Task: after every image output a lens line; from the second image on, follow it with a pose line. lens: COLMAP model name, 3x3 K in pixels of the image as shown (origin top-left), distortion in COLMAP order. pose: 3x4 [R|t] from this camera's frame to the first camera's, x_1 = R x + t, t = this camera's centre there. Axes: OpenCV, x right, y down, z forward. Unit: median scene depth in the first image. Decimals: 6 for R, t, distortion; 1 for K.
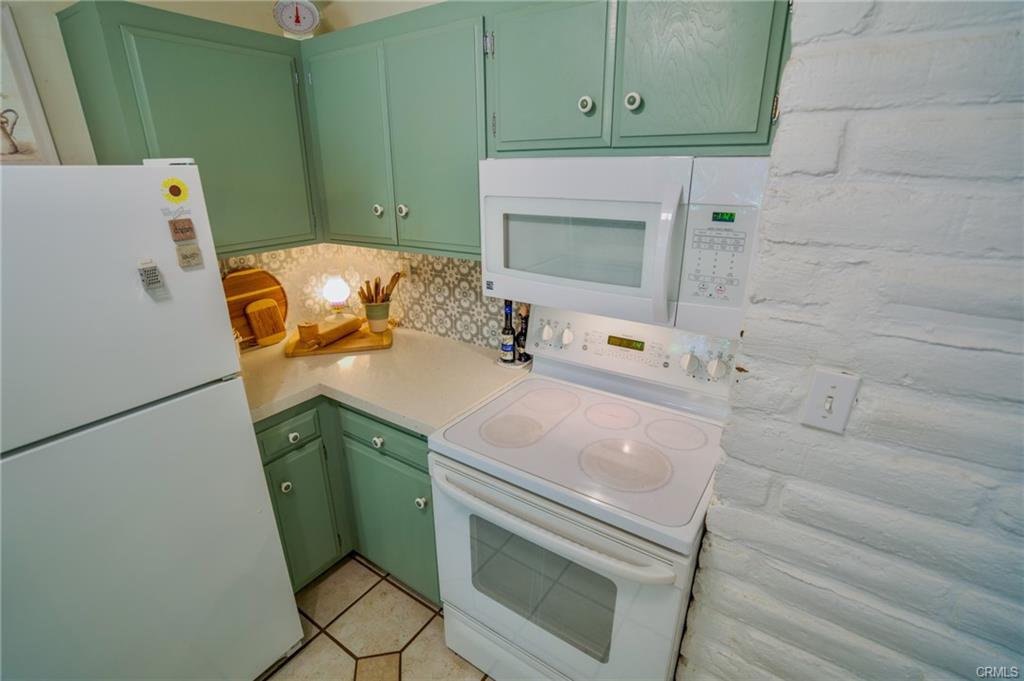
lens RADIAL K [[474.1, 0, 510.0], [0, 474.1, 342.3], [0, 0, 1]] dist [-0.049194, 0.016667]
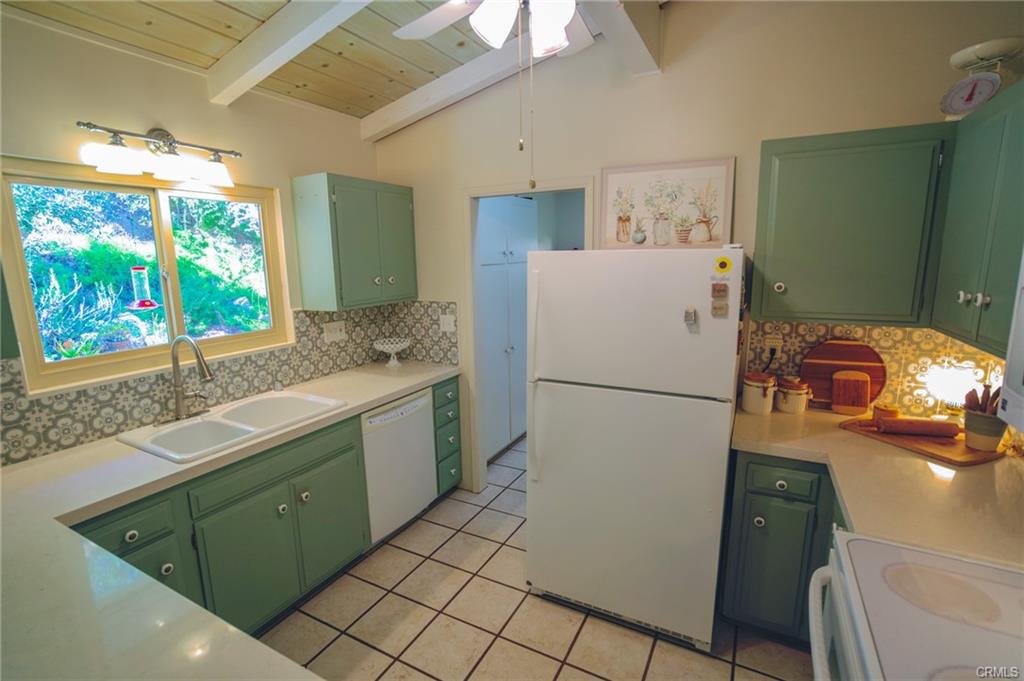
lens RADIAL K [[474.1, 0, 496.0], [0, 474.1, 340.9], [0, 0, 1]] dist [-0.049194, 0.016667]
pose [[0.101141, 0.179013, -0.978634, 0.391050], [-0.328232, 0.934604, 0.137036, -0.035159], [0.939167, 0.307359, 0.153285, 0.082394]]
